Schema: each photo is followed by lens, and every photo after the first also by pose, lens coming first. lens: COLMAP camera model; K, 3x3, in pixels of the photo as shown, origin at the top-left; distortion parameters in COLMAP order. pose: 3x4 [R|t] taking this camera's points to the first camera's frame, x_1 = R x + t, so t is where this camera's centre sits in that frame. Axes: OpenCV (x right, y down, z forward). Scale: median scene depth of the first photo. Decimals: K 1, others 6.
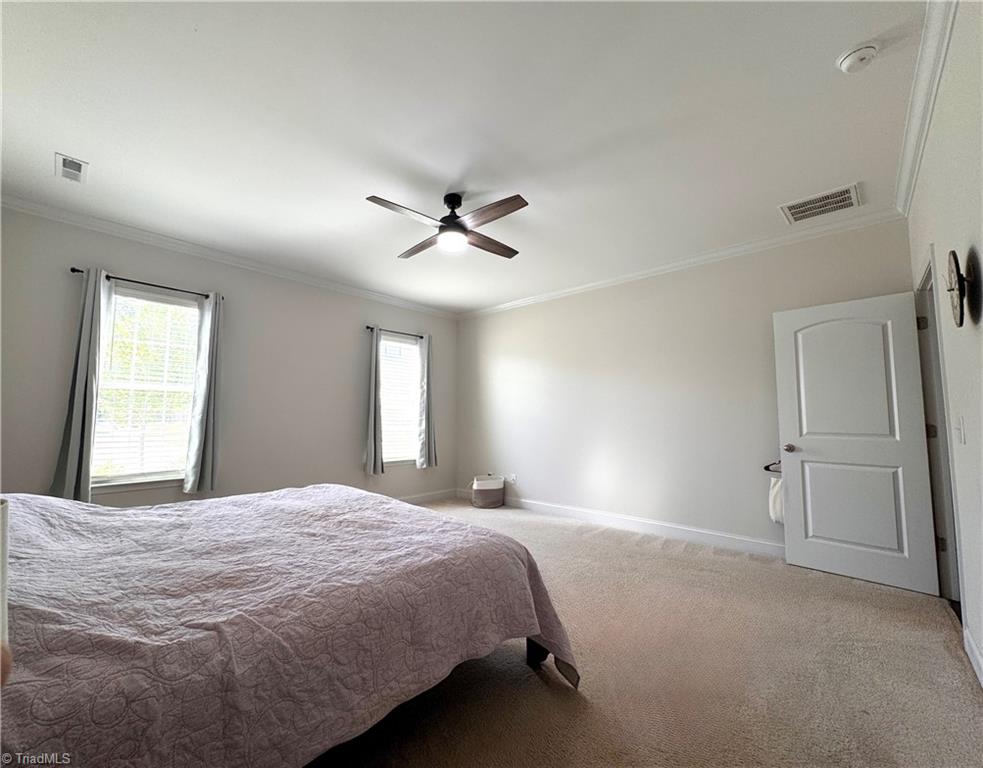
lens RADIAL K [[409.5, 0, 470.9], [0, 409.5, 385.6], [0, 0, 1]] dist [-0.000315, 0.000402]
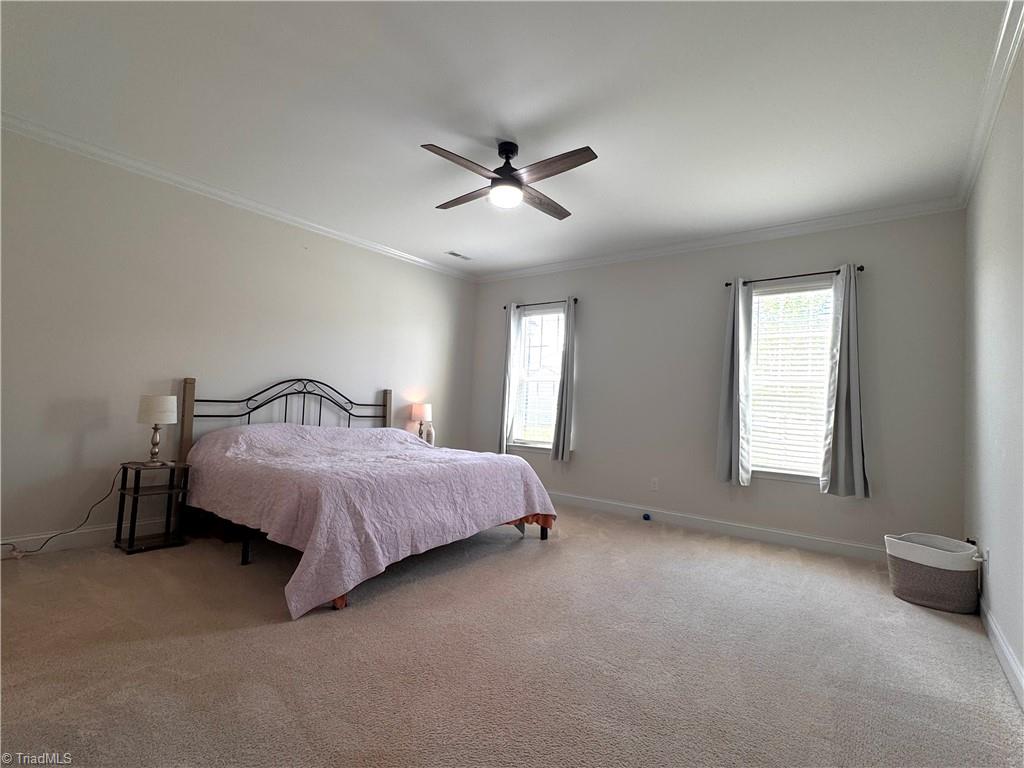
lens RADIAL K [[493.1, 0, 512.7], [0, 493.1, 386.7], [0, 0, 1]] dist [-0.003654, 0.000324]
pose [[0.104303, -0.040281, -0.993730, 0.807574], [0.035645, 0.998689, -0.036741, 0.084772], [0.993907, -0.031589, 0.105602, 0.707301]]
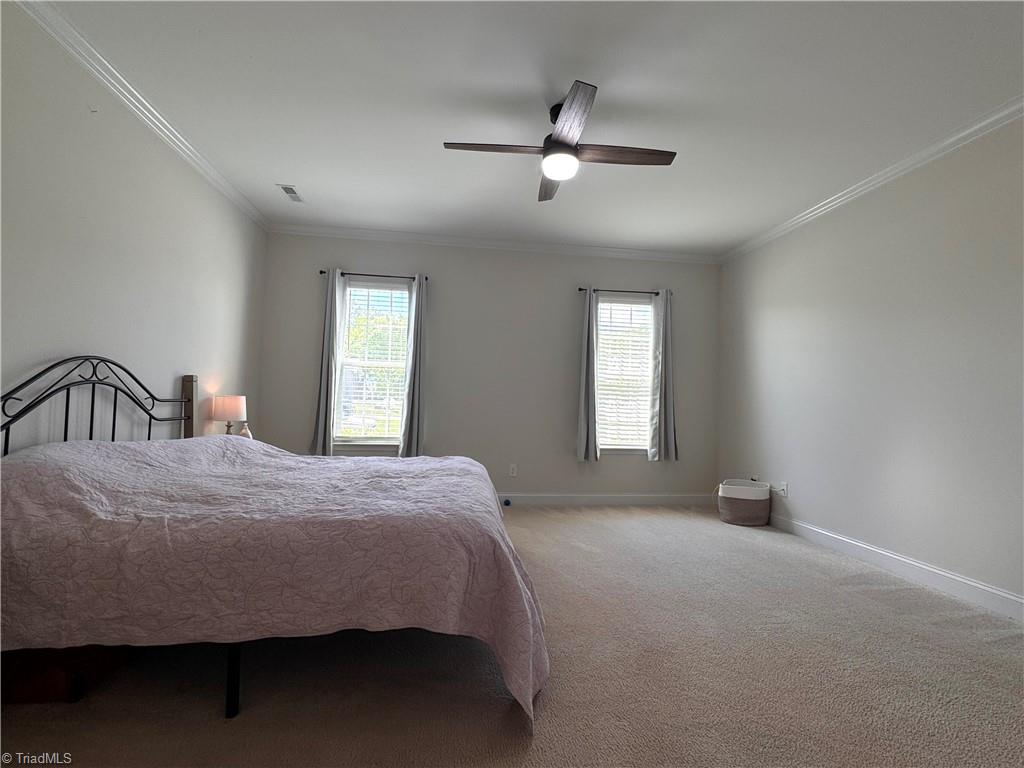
lens RADIAL K [[493.1, 0, 512.7], [0, 493.1, 386.7], [0, 0, 1]] dist [-0.003654, 0.000324]
pose [[0.782748, -0.003151, -0.622331, 0.380292], [0.026523, 0.999248, 0.028300, 0.037787], [0.621774, -0.038657, 0.782242, 0.140802]]
